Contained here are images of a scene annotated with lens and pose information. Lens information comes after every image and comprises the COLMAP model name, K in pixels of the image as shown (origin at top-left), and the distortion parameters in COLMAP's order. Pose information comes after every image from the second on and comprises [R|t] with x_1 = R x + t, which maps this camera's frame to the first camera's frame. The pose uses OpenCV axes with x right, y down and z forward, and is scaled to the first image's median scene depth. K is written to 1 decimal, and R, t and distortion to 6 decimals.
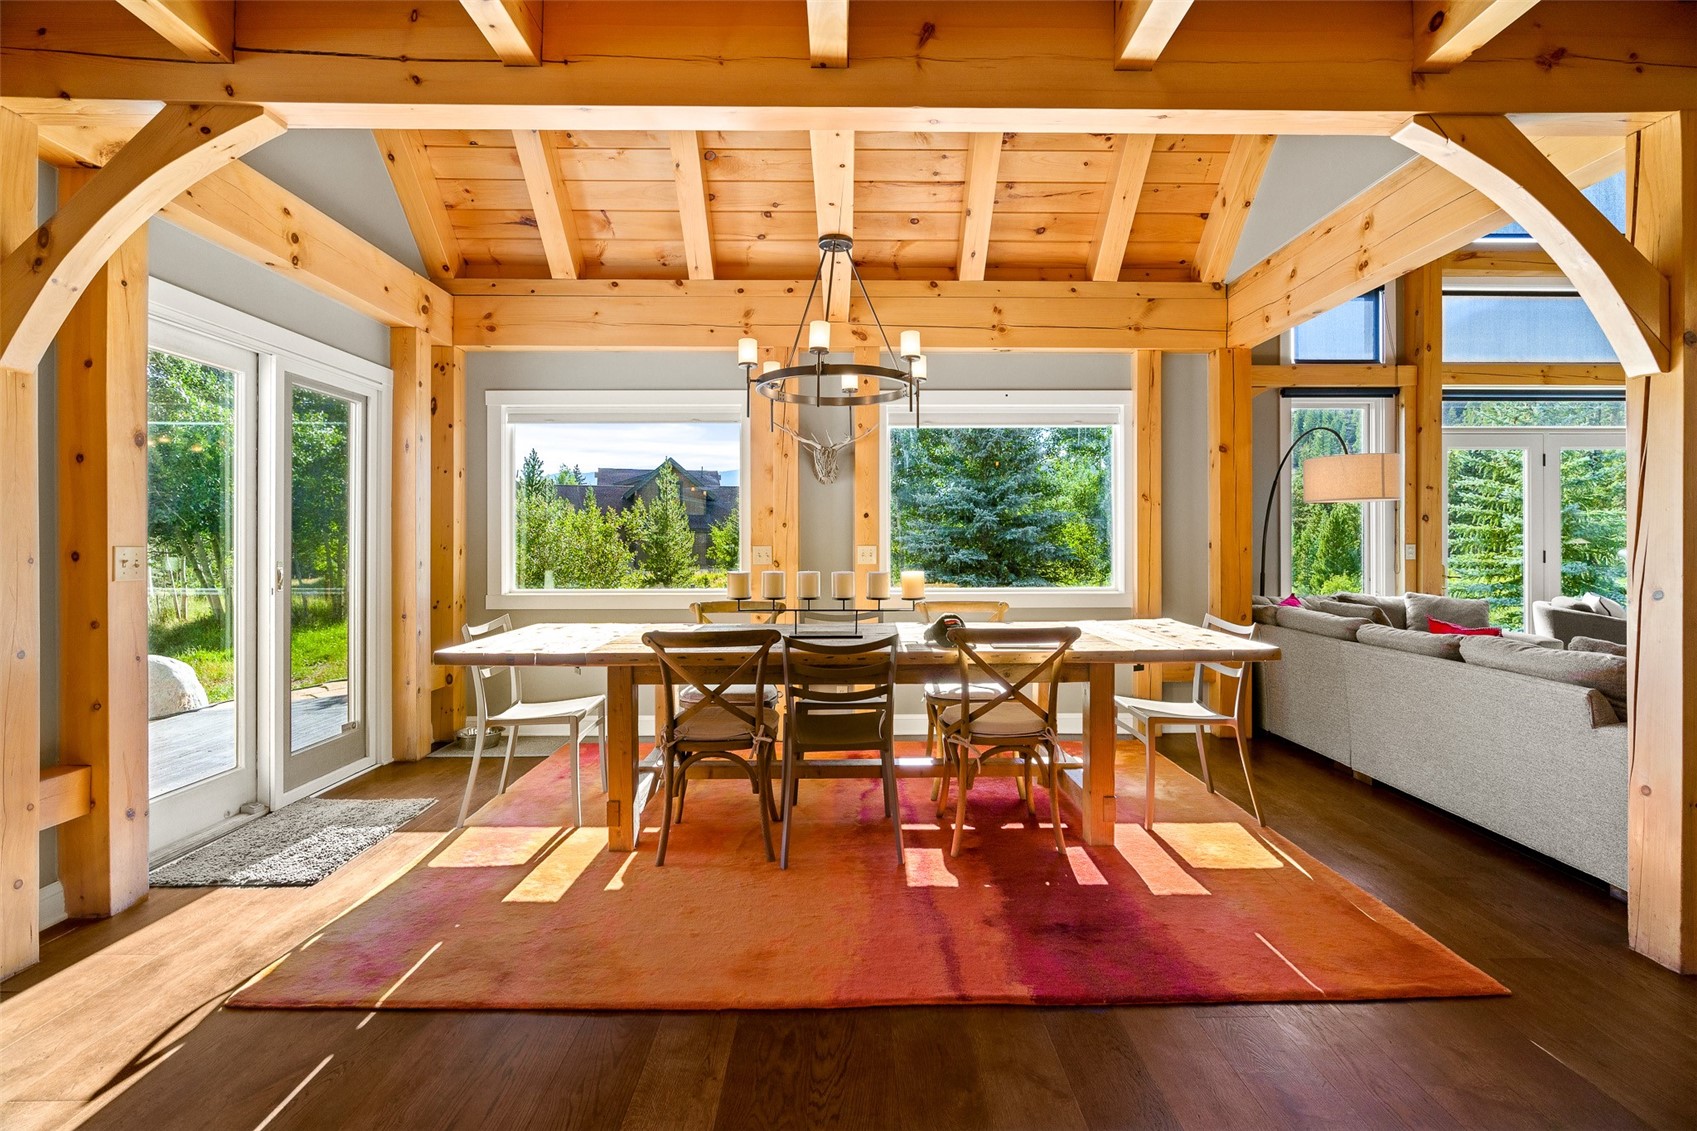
lens RADIAL K [[772.2, 0, 852.4], [0, 772.2, 556.6], [0, 0, 1]] dist [-0.003136, -0.000242]
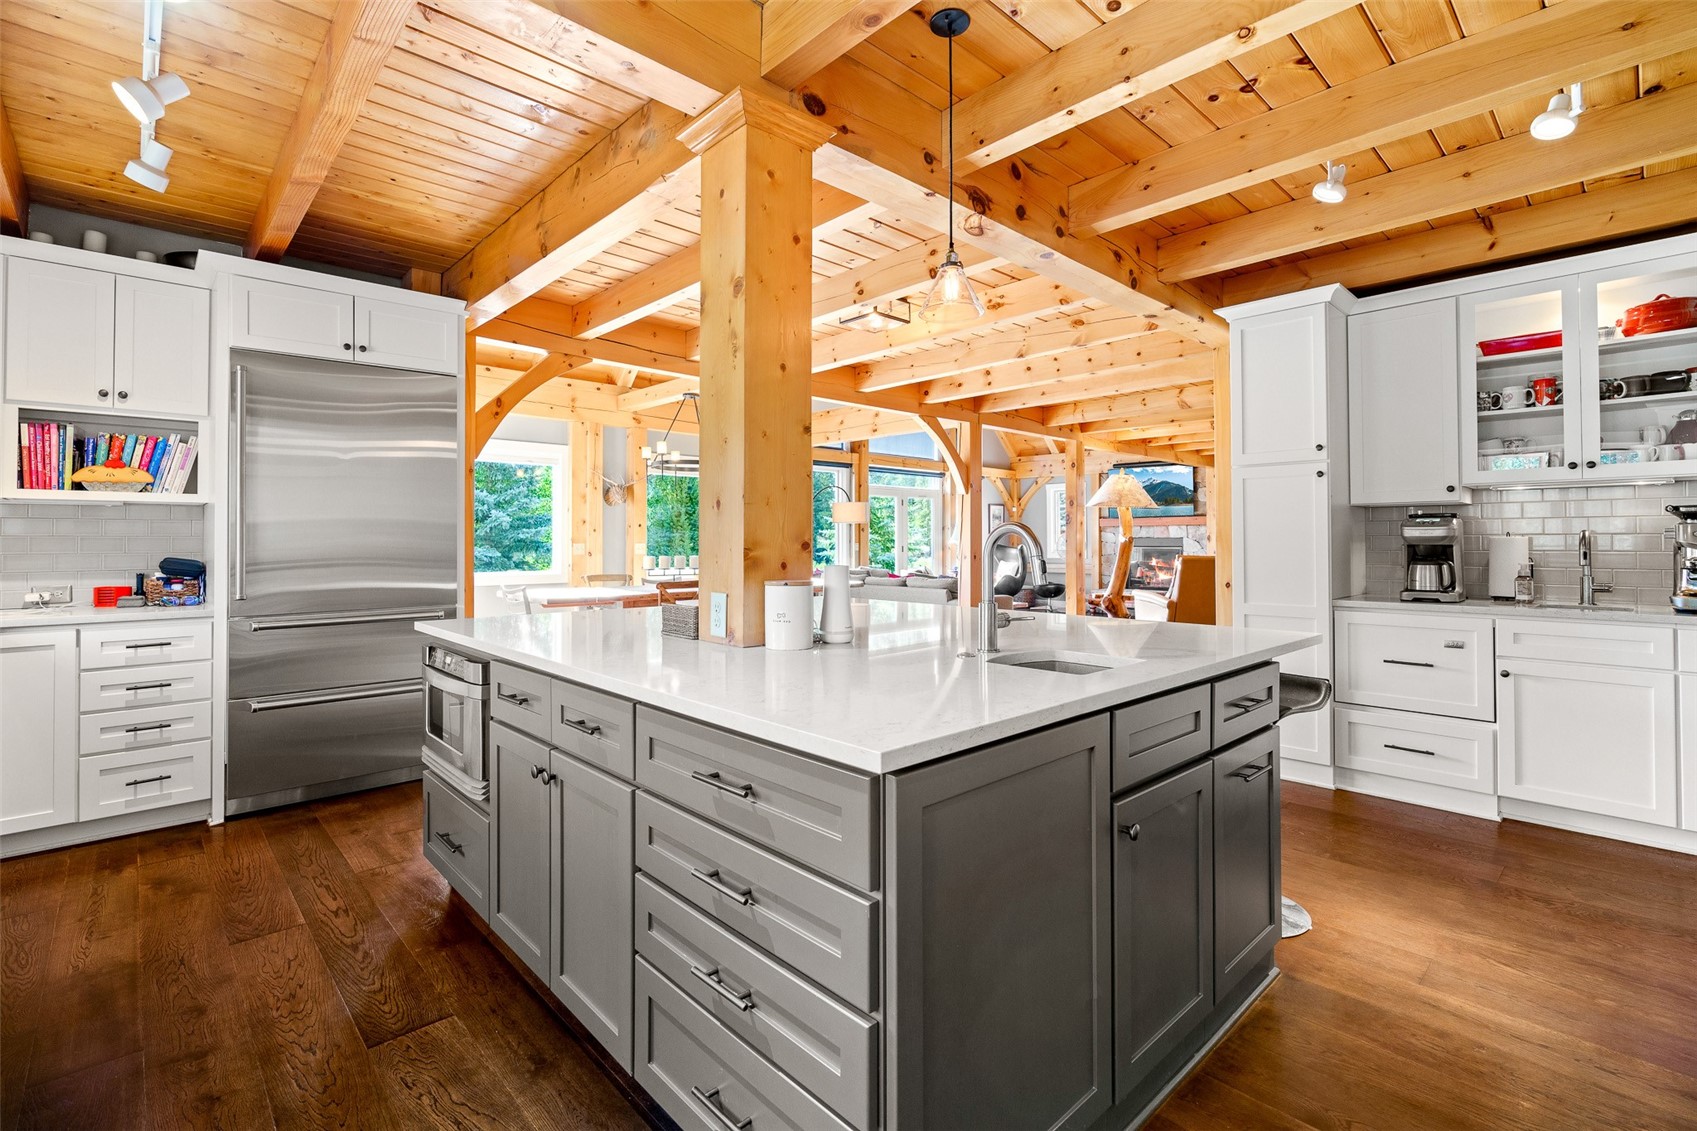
lens RADIAL K [[772.2, 0, 850.6], [0, 772.2, 549.3], [0, 0, 1]] dist [-0.003136, -0.000242]
pose [[0.739051, -0.004269, 0.673636, -0.708728], [0.010424, 0.999933, -0.005099, 0.011112], [-0.673569, 0.010790, 0.739046, -0.517176]]
